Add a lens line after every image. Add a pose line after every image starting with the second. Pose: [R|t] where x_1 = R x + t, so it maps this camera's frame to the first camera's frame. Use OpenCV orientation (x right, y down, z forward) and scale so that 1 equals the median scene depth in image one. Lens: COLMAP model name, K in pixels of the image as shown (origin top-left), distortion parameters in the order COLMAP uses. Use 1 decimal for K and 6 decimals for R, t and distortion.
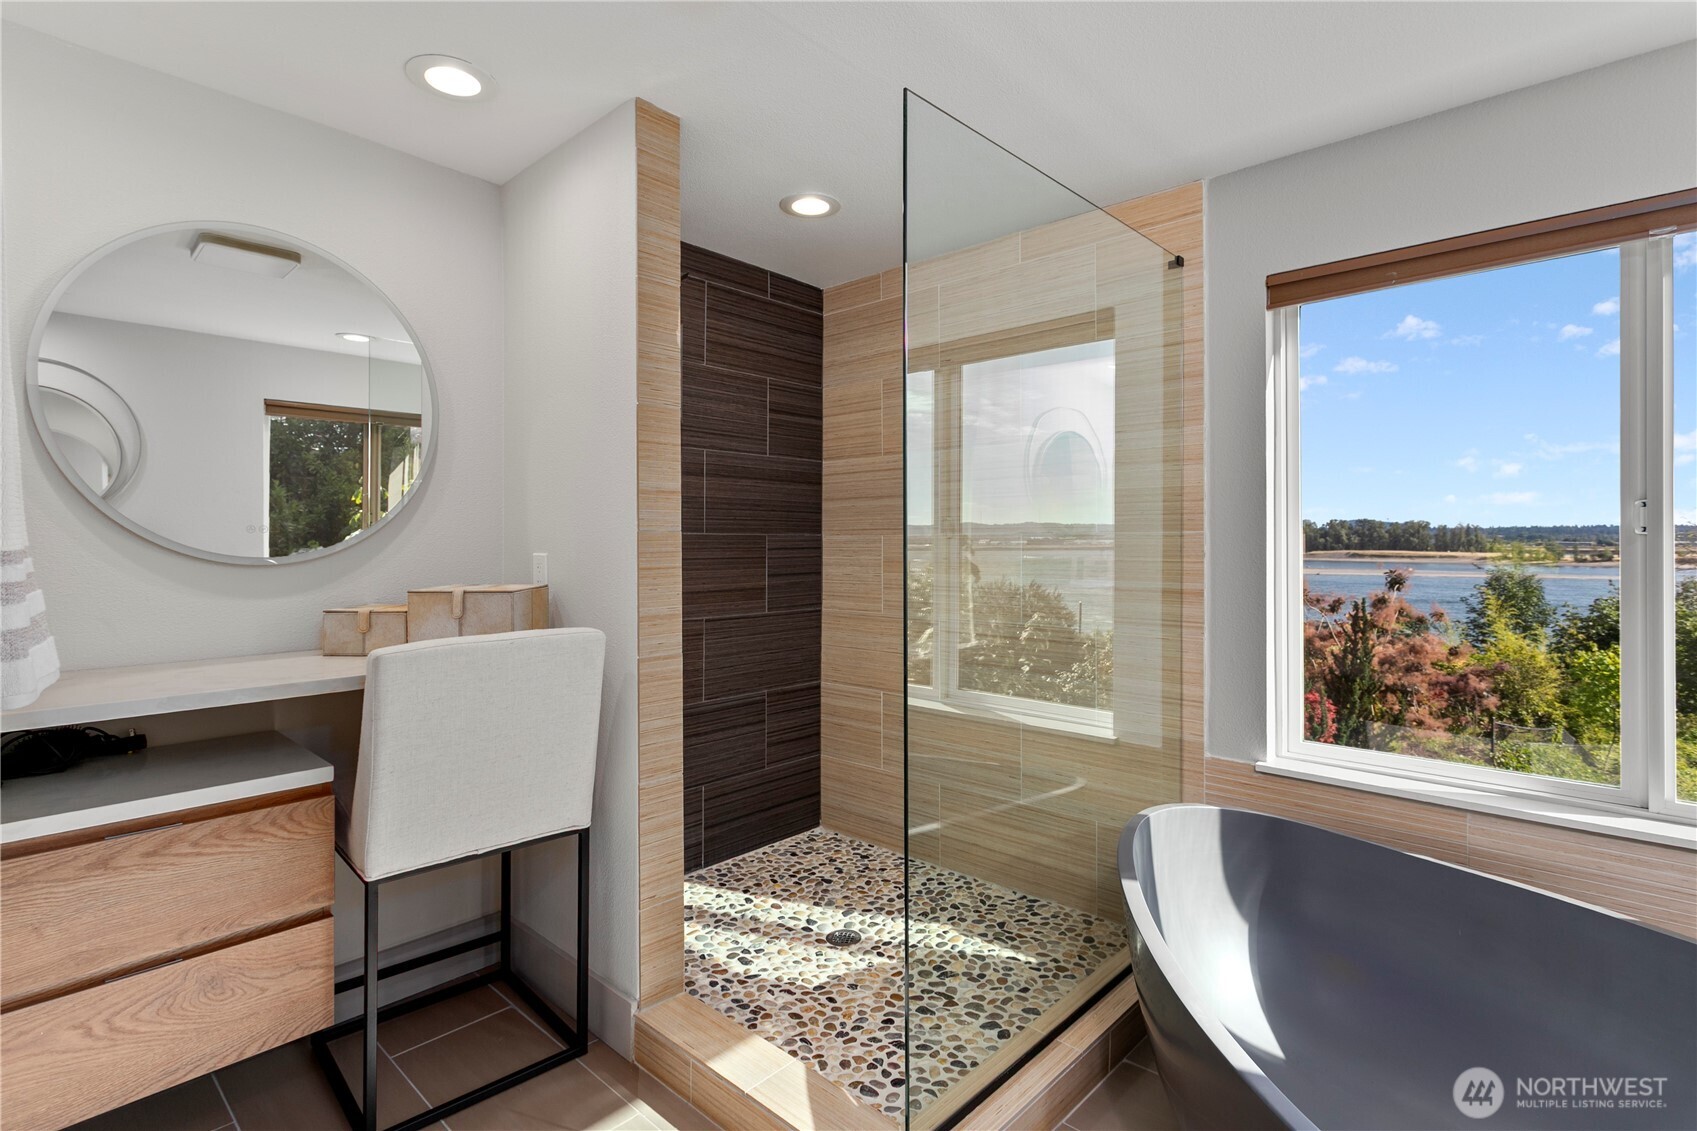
lens RADIAL K [[812.0, 0, 851.3], [0, 812.0, 544.1], [0, 0, 1]] dist [-0.000304, 0.000490]
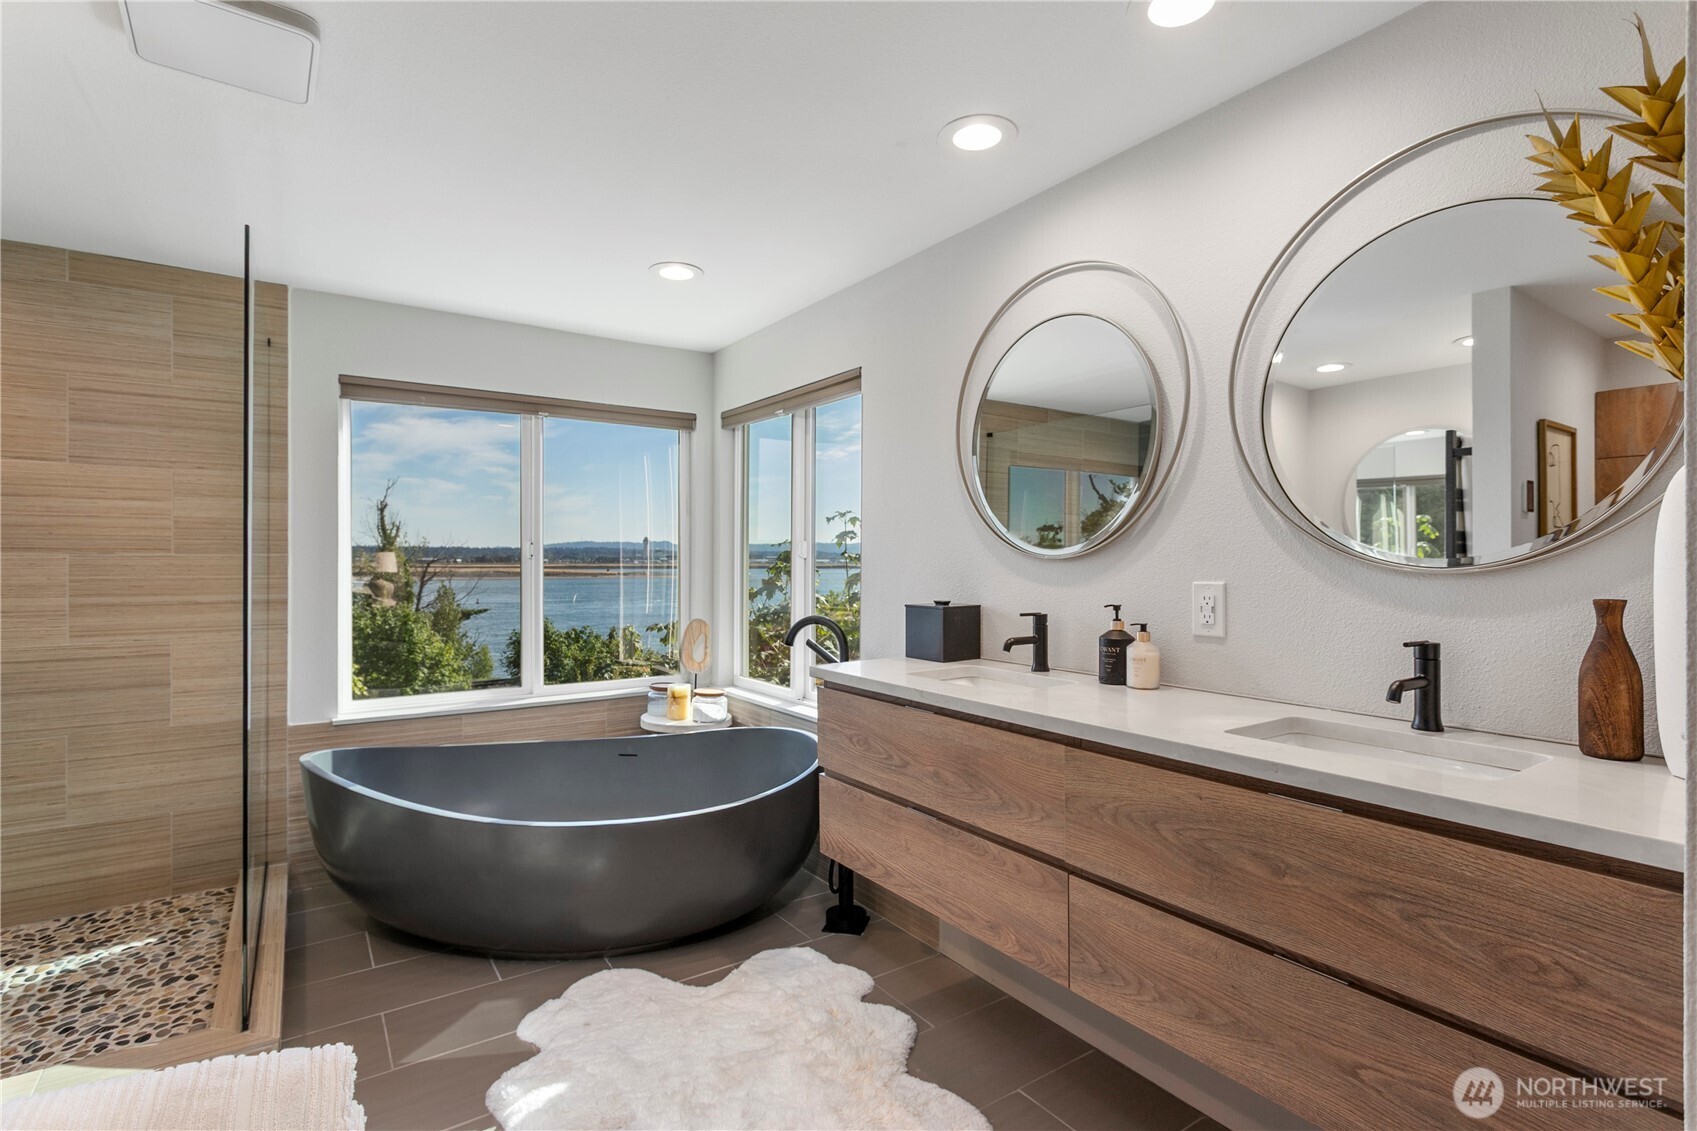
lens RADIAL K [[812.0, 0, 848.6], [0, 812.0, 554.0], [0, 0, 1]] dist [-0.000304, 0.000490]
pose [[0.200276, 0.010666, 0.979681, -0.670199], [-0.003225, 0.999942, -0.010227, -0.005884], [-0.979734, -0.001112, 0.200299, -0.152617]]
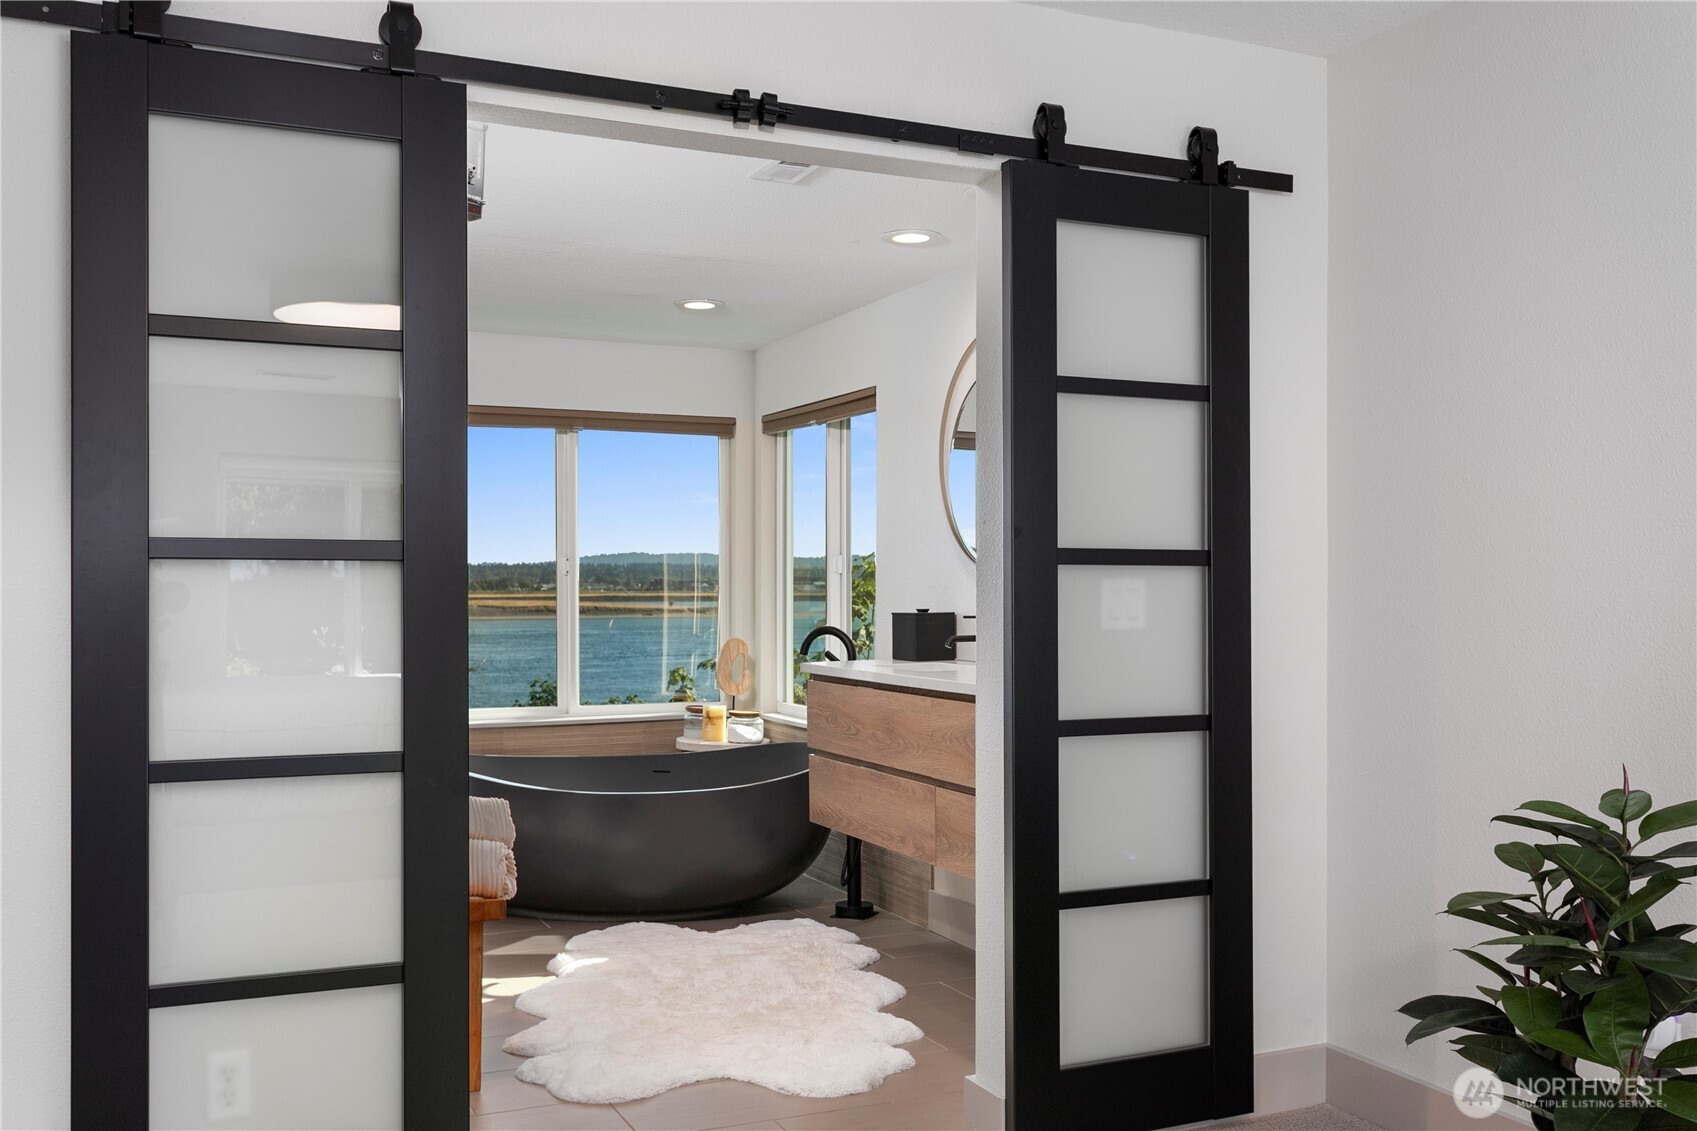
lens RADIAL K [[1549.4, 0, 850.2], [0, 1549.4, 572.9], [0, 0, 1]] dist [0.002766, 0.000000]
pose [[0.367008, 0.011881, 0.930142, -1.827812], [-0.004785, 0.999929, -0.010885, 0.017742], [-0.930205, -0.000456, 0.367039, -0.834827]]
